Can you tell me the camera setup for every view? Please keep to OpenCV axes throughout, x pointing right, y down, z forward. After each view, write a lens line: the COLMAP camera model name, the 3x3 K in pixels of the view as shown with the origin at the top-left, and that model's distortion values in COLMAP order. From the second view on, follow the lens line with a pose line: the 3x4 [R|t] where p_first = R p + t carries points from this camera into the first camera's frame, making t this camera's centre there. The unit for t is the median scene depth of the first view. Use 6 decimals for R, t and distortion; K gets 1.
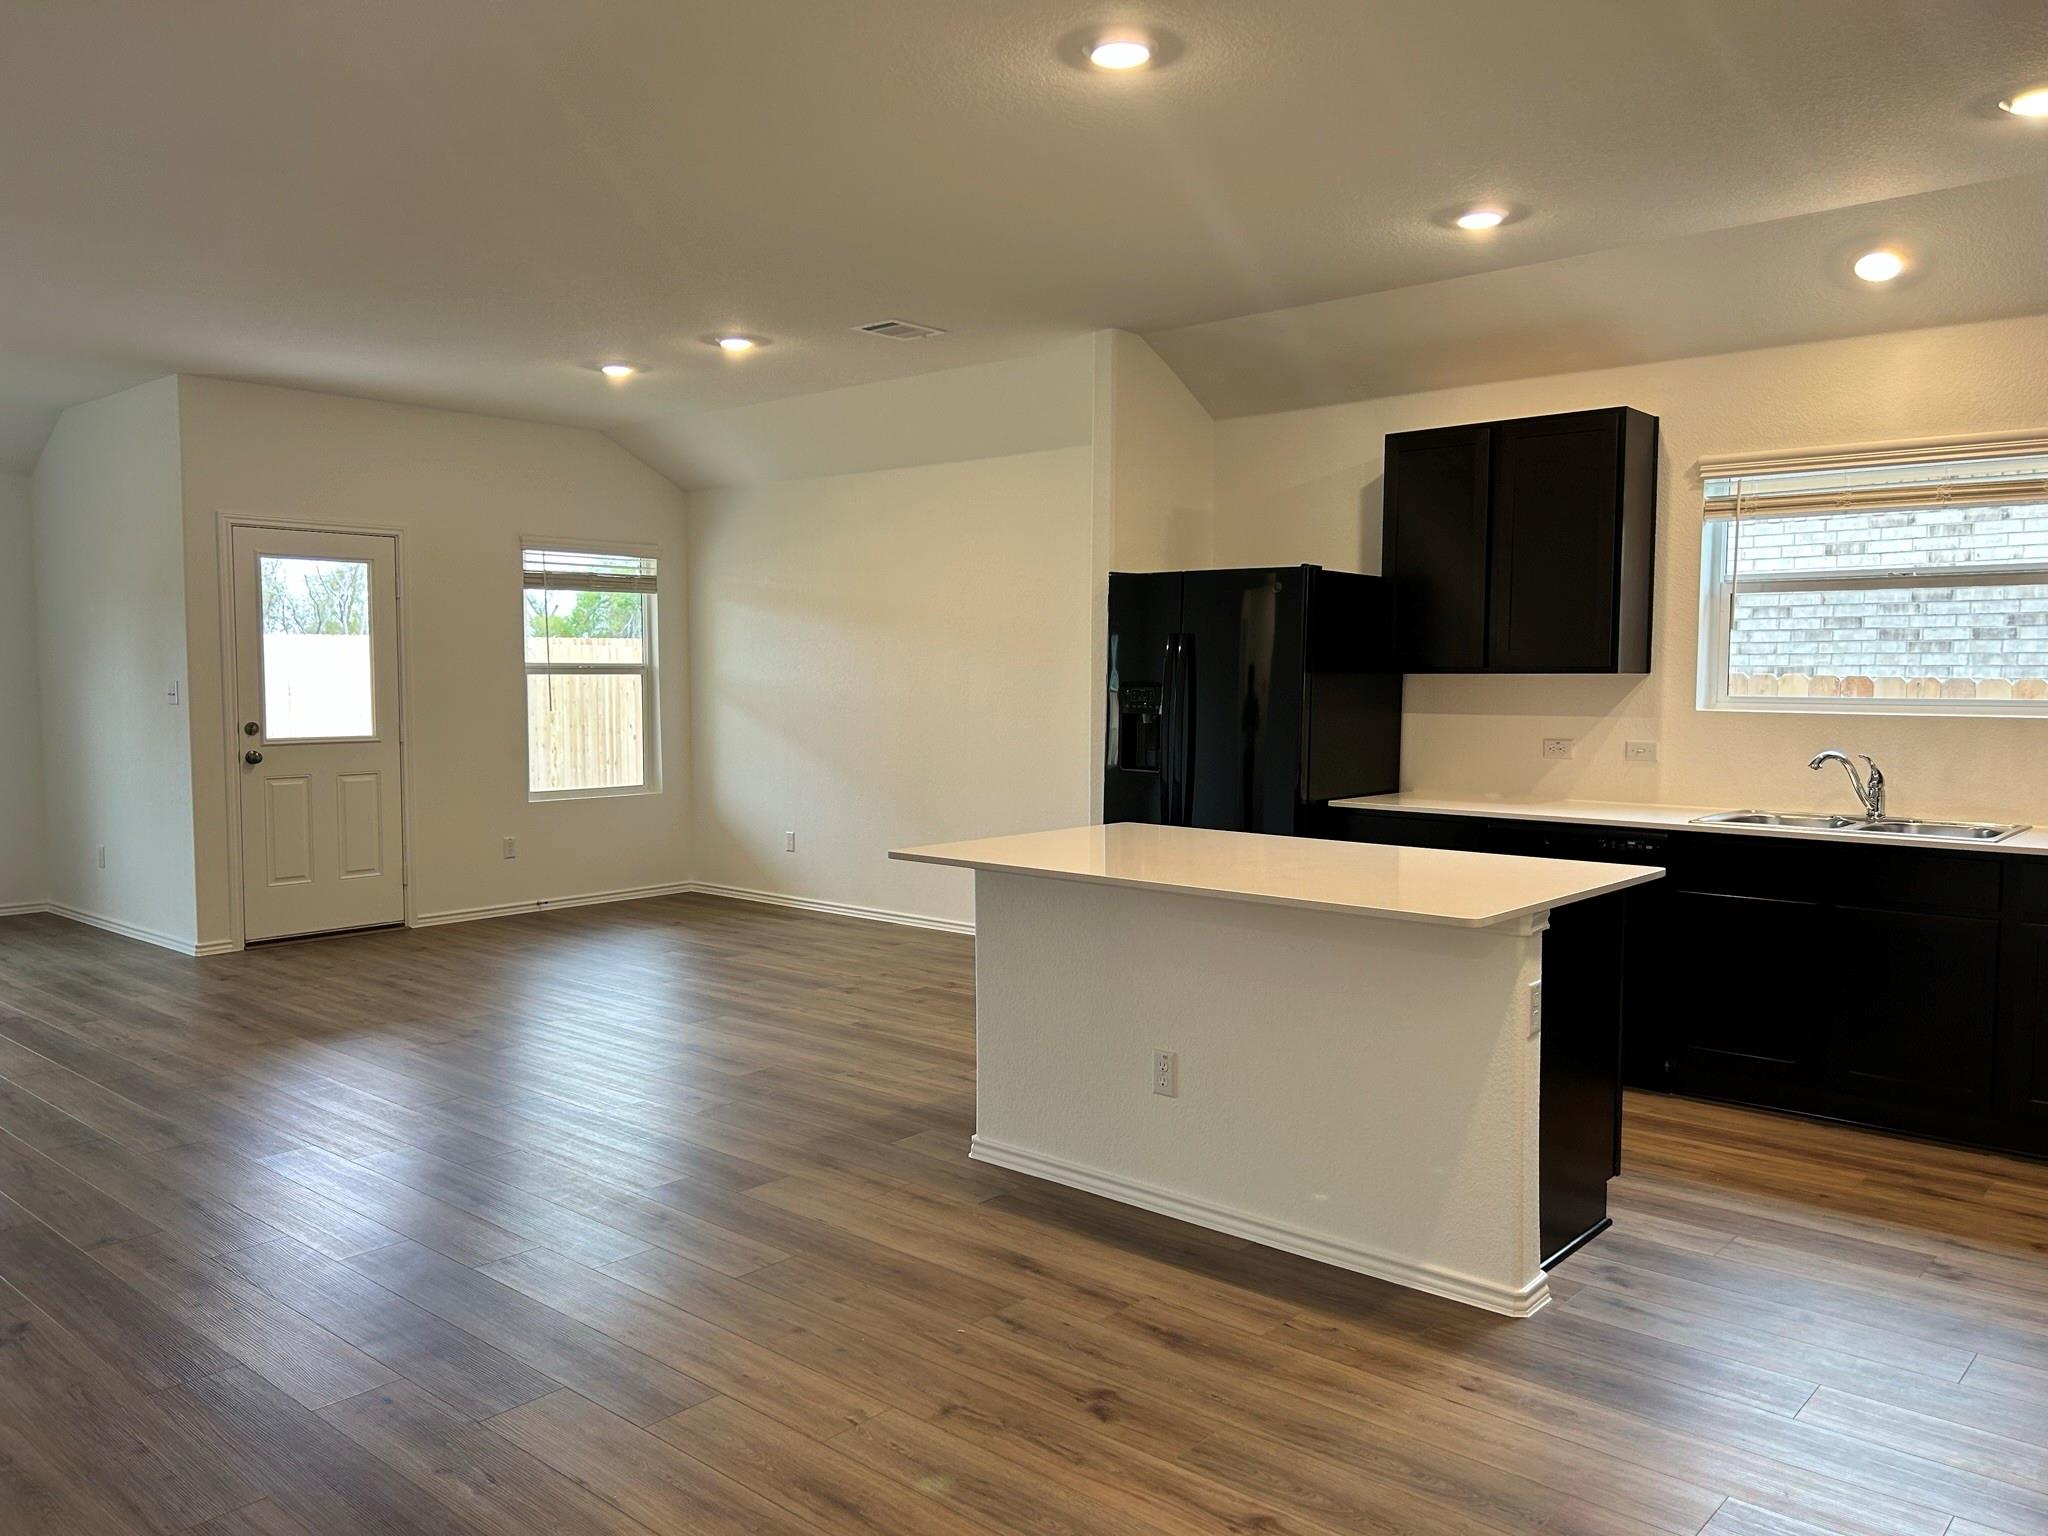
lens RADIAL K [[1538.7, 0, 1035.1], [0, 1538.7, 763.5], [0, 0, 1]] dist [0.073232, -0.069129]
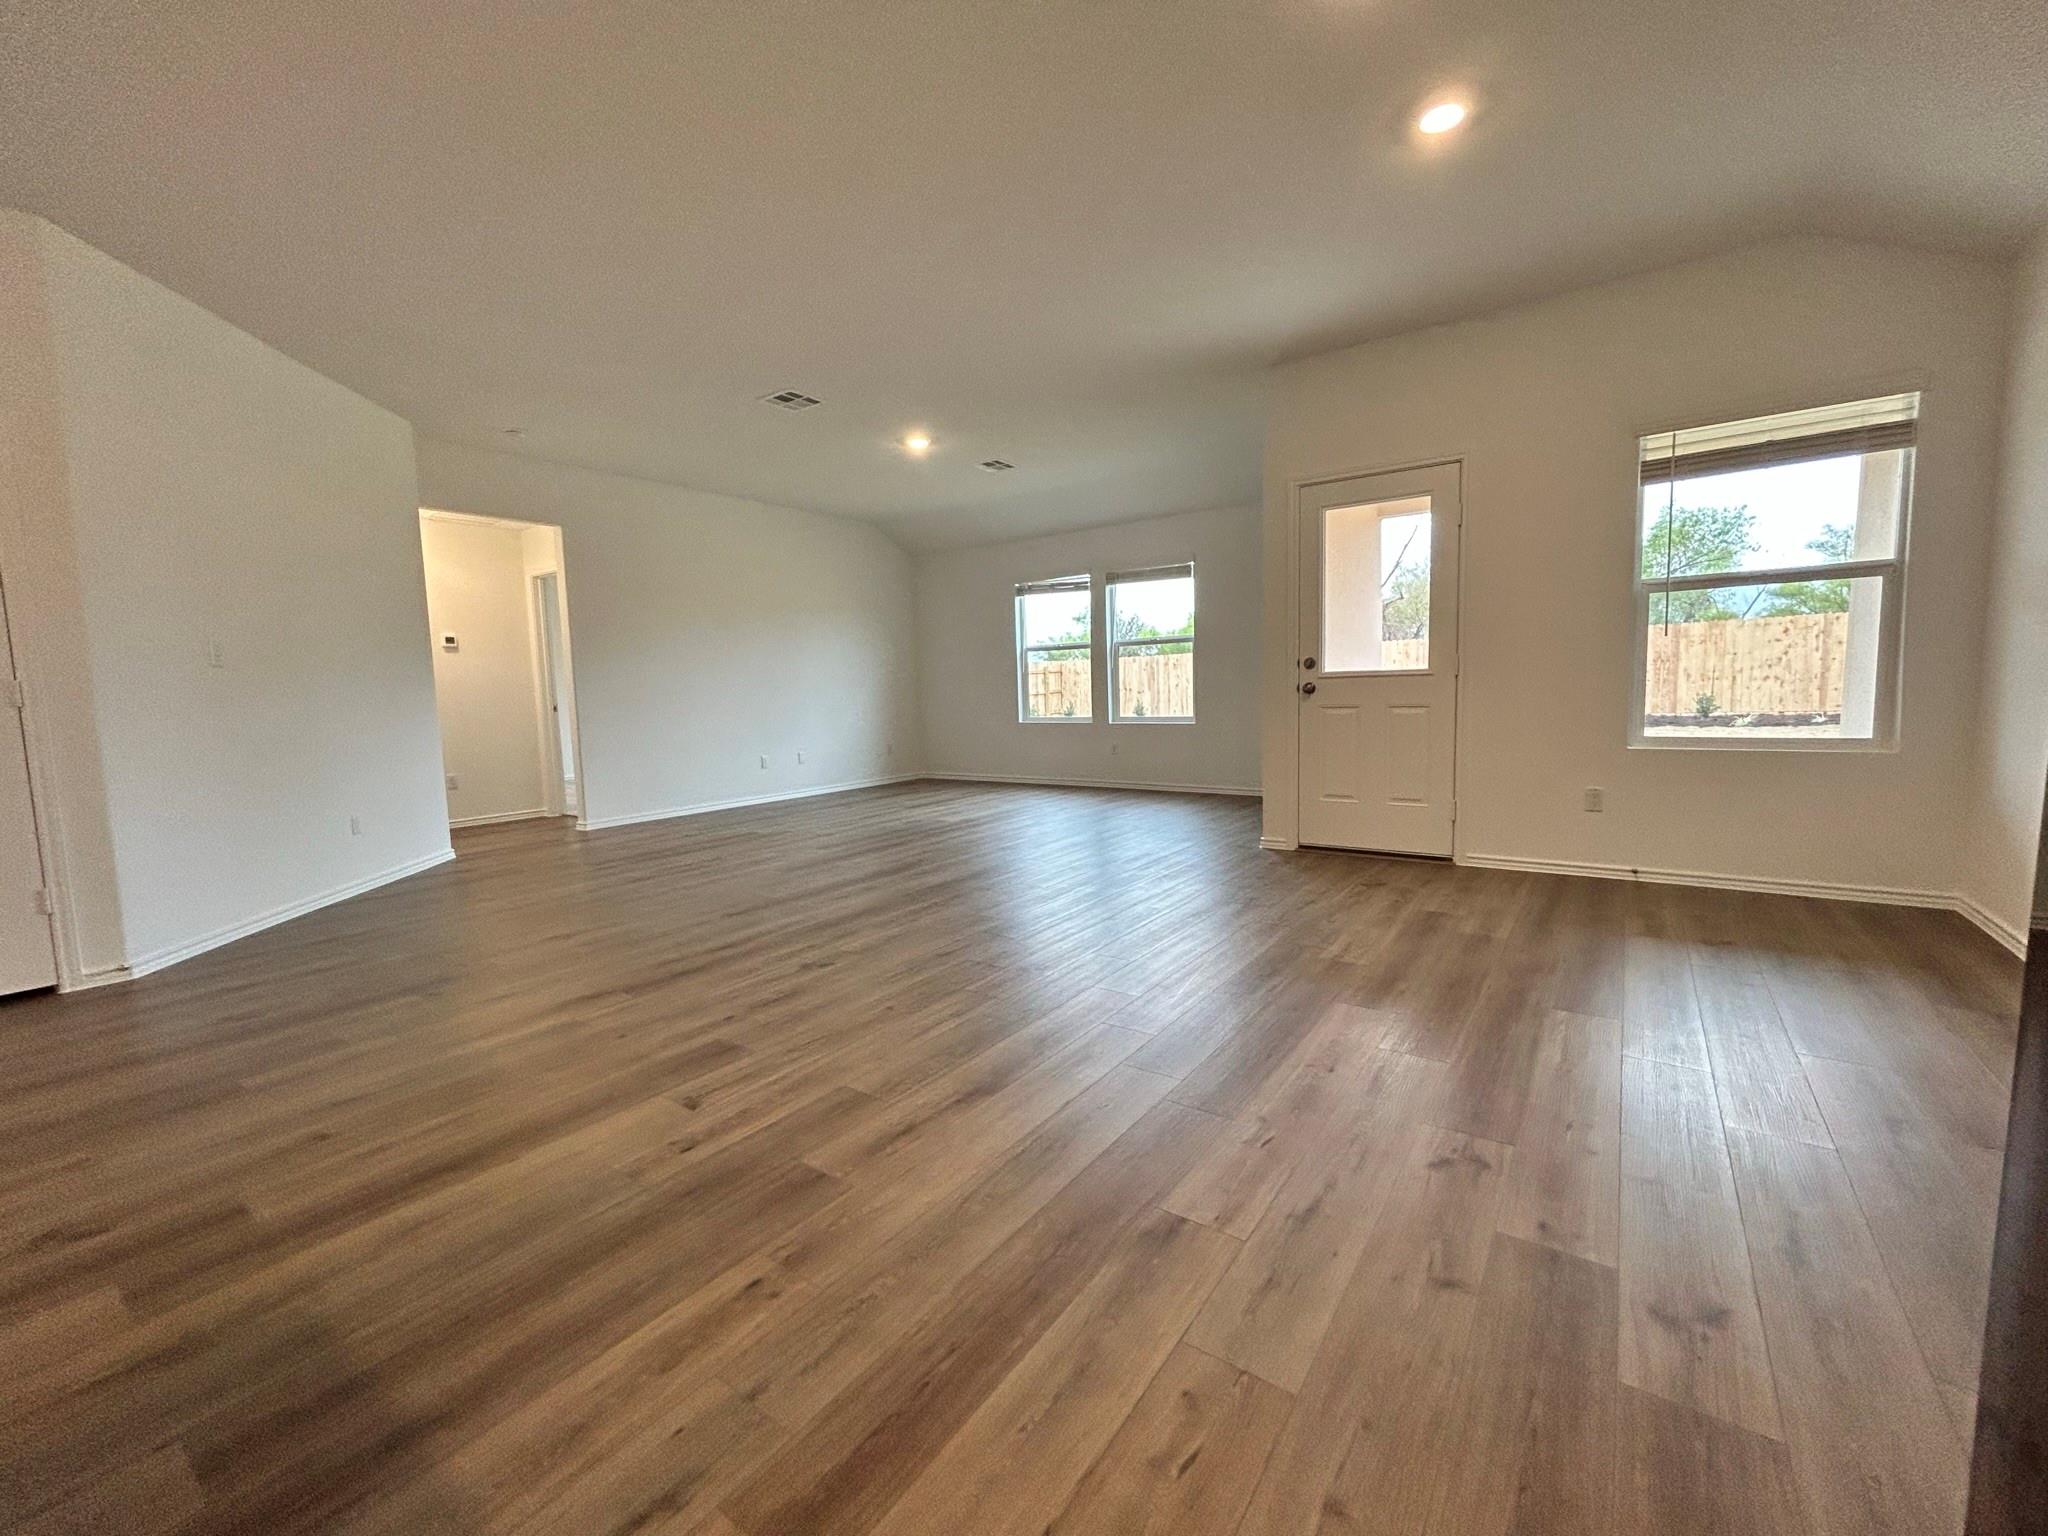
lens RADIAL K [[829.3, 0, 1017.6], [0, 829.3, 765.0], [0, 0, 1]] dist [0.001892, -0.000400]
pose [[0.089806, 0.090491, -0.991840, 0.130237], [-0.029800, 0.995662, 0.088142, 0.006732], [0.995513, 0.021641, 0.092113, 0.978391]]
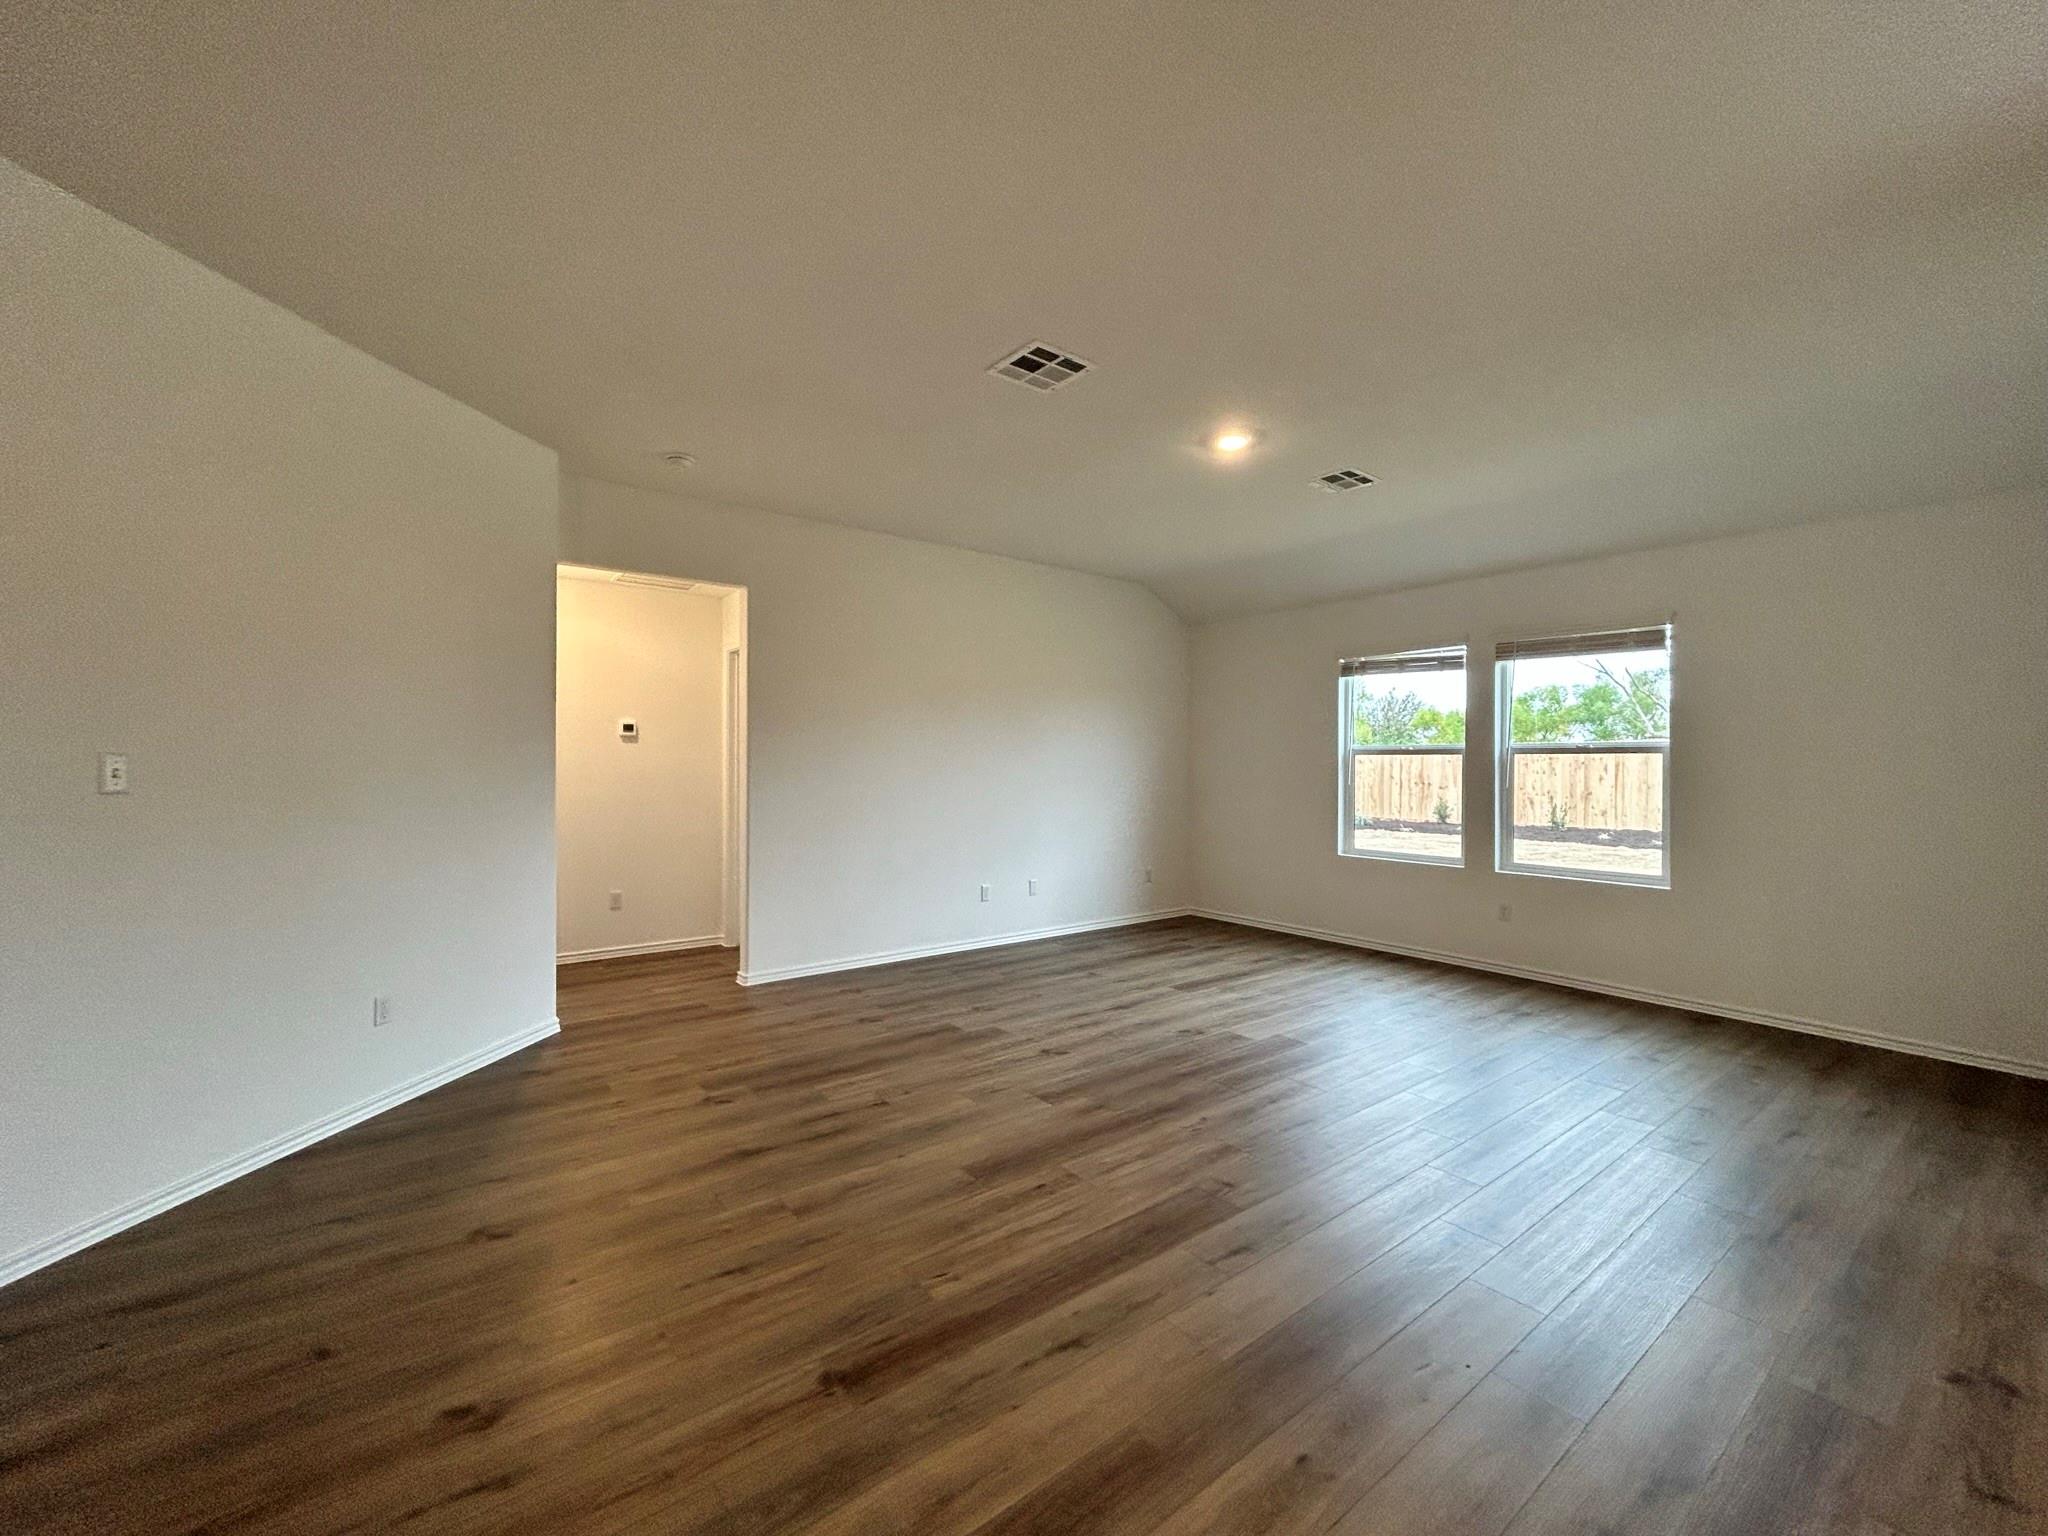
lens RADIAL K [[829.3, 0, 1019.8], [0, 829.3, 765.5], [0, 0, 1]] dist [0.001892, -0.000400]
pose [[-0.197036, 0.001848, -0.980395, -0.263100], [-0.063567, 0.997870, 0.014656, -0.041090], [0.978333, 0.065208, -0.196499, 0.923194]]
